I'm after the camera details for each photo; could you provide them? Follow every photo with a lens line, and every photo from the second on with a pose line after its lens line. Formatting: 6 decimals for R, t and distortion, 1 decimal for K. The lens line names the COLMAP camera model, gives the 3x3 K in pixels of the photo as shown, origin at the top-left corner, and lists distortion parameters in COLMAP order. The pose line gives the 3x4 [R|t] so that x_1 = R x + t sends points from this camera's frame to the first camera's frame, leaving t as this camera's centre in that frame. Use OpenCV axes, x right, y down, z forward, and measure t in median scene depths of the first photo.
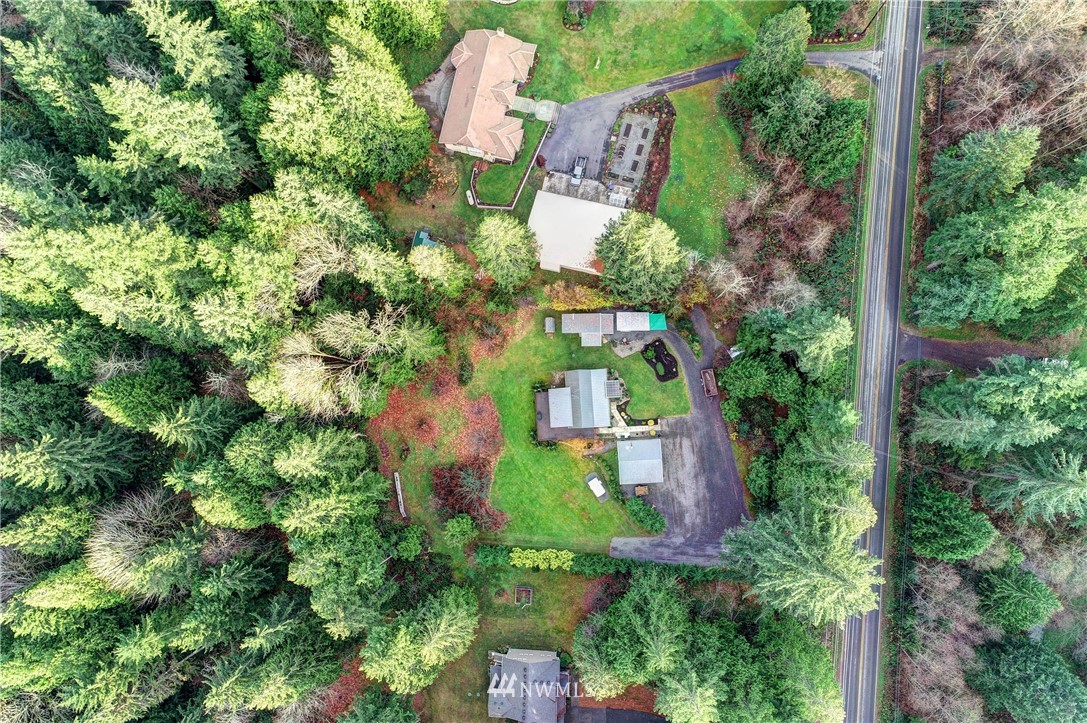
lens RADIAL K [[718.8, 0, 541.9], [0, 718.8, 362.0], [0, 0, 1]] dist [0.007952, -0.001299]
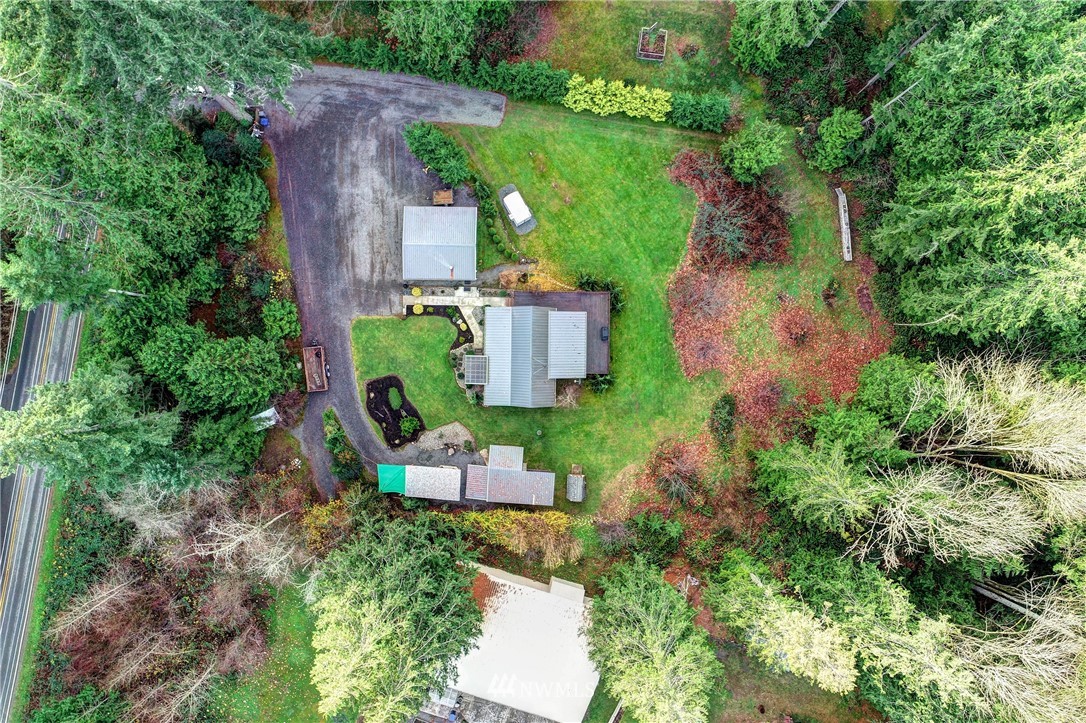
lens RADIAL K [[718.1, 0, 546.5], [0, 718.1, 365.5], [0, 0, 1]] dist [0.007952, -0.001299]
pose [[-0.995407, -0.074022, 0.060708, 0.006304], [0.078152, -0.994568, 0.068751, 0.005410], [0.055289, 0.073180, 0.995785, 0.416311]]
